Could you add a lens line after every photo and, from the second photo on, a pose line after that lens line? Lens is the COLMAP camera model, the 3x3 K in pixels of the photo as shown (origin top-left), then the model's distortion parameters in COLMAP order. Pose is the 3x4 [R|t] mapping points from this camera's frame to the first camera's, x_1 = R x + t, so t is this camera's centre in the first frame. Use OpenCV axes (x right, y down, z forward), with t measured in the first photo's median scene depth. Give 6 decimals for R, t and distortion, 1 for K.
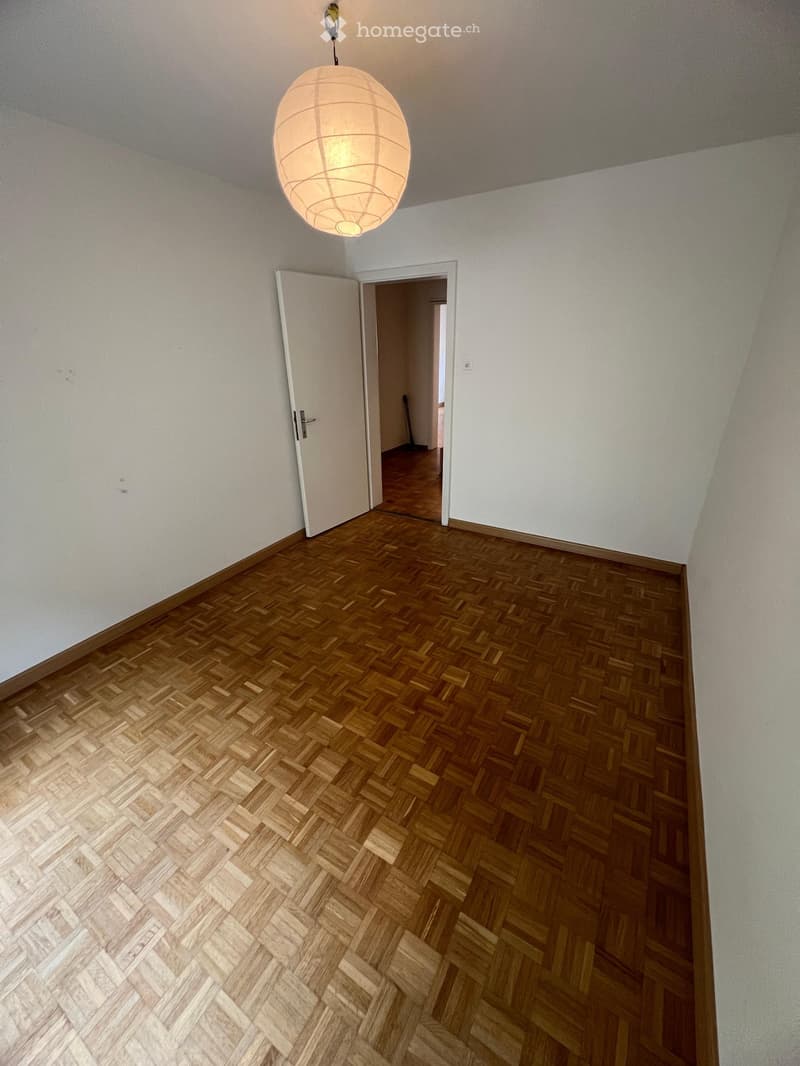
lens RADIAL K [[424.1, 0, 399.0], [0, 424.1, 533.2], [0, 0, 1]] dist [-0.003666, 0.000814]
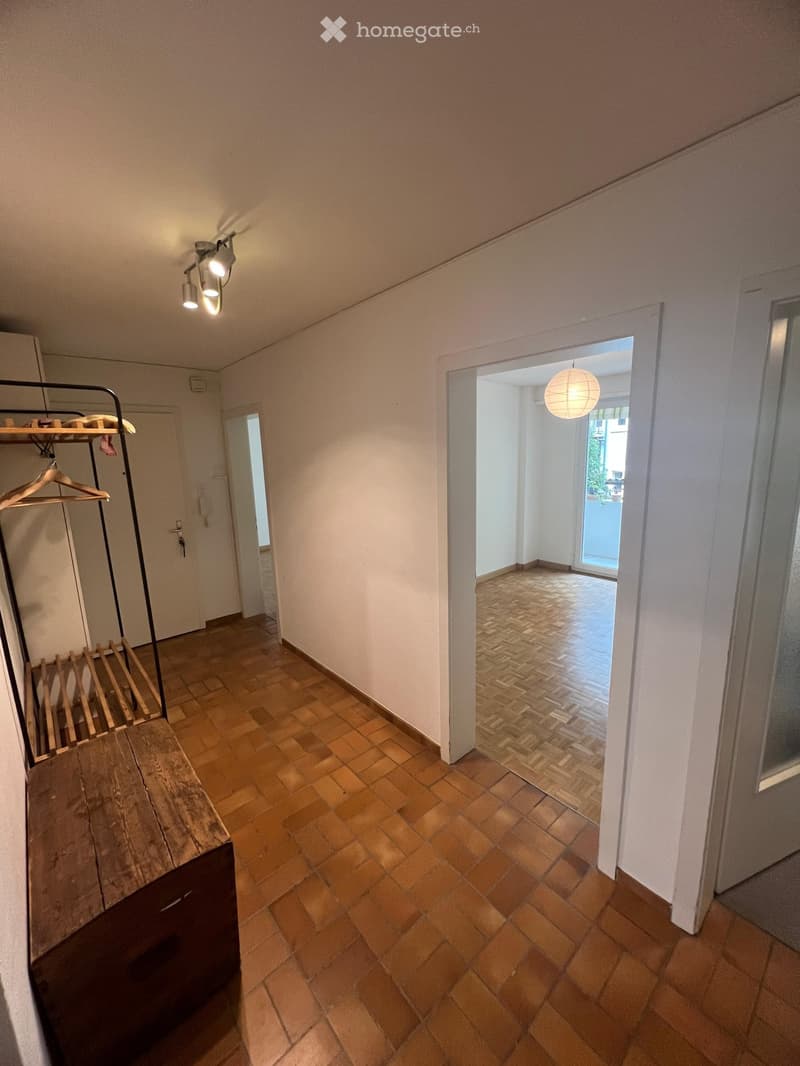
lens RADIAL K [[424.1, 0, 396.2], [0, 424.1, 534.2], [0, 0, 1]] dist [-0.003666, 0.000814]
pose [[-0.947920, -0.009927, 0.318354, 0.024512], [0.176730, 0.815142, 0.551643, -0.914517], [-0.264980, 0.579176, -0.770935, 1.911973]]
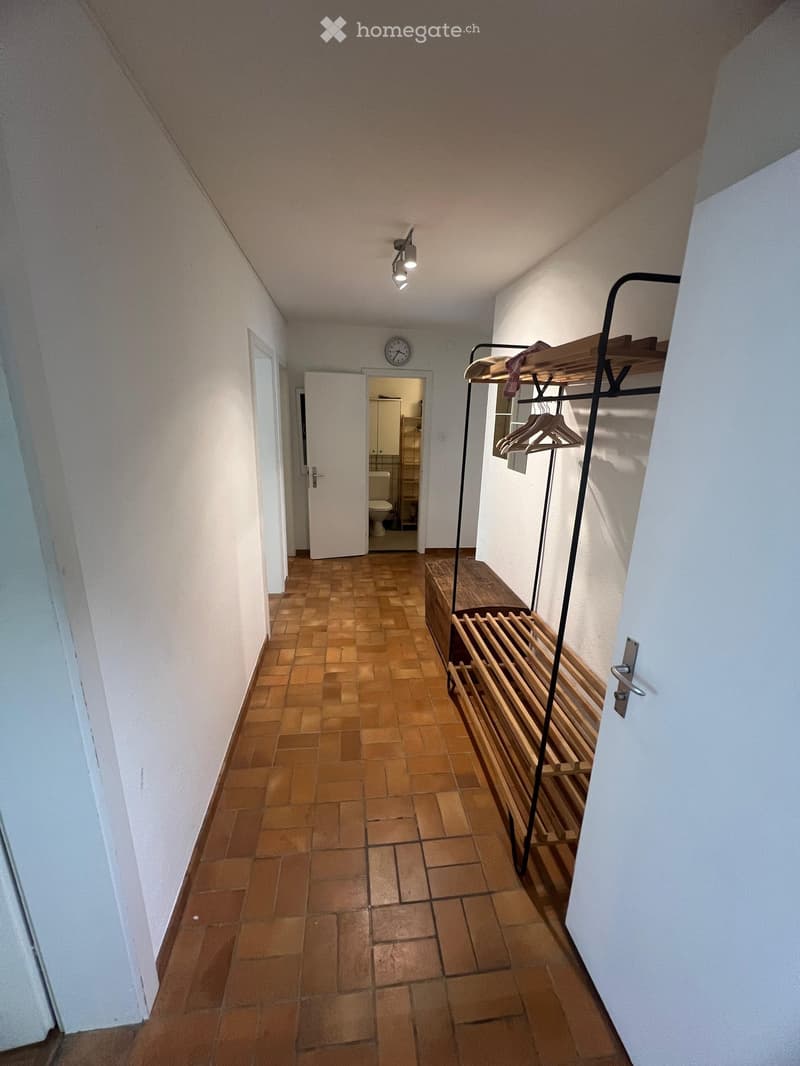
lens RADIAL K [[424.1, 0, 399.0], [0, 424.1, 530.2], [0, 0, 1]] dist [-0.003666, 0.000814]
pose [[0.619748, 0.247290, -0.744822, 1.184408], [-0.357849, 0.933699, 0.012242, -0.473045], [0.698467, 0.258947, 0.667151, 0.907504]]
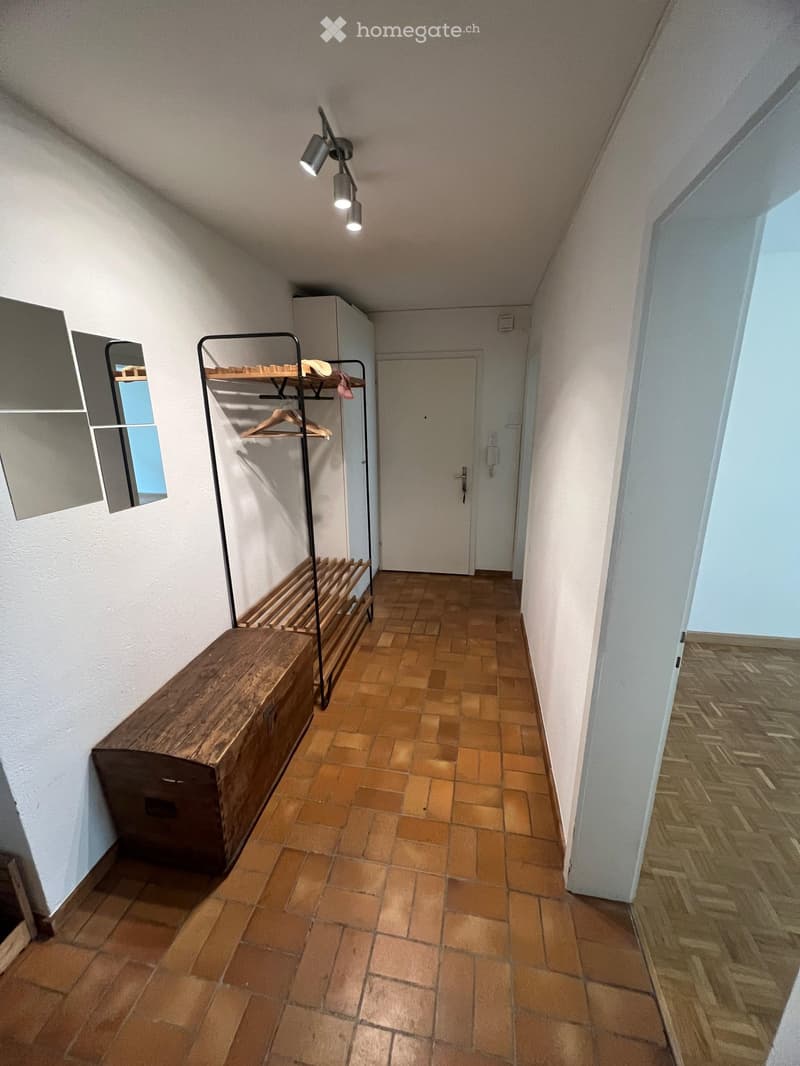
lens RADIAL K [[424.1, 0, 401.5], [0, 424.1, 531.8], [0, 0, 1]] dist [-0.003666, 0.000814]
pose [[-0.348319, -0.232971, 0.907964, -0.125036], [0.404574, 0.836396, 0.369813, -0.733602], [-0.845573, 0.496152, -0.197078, 1.561709]]
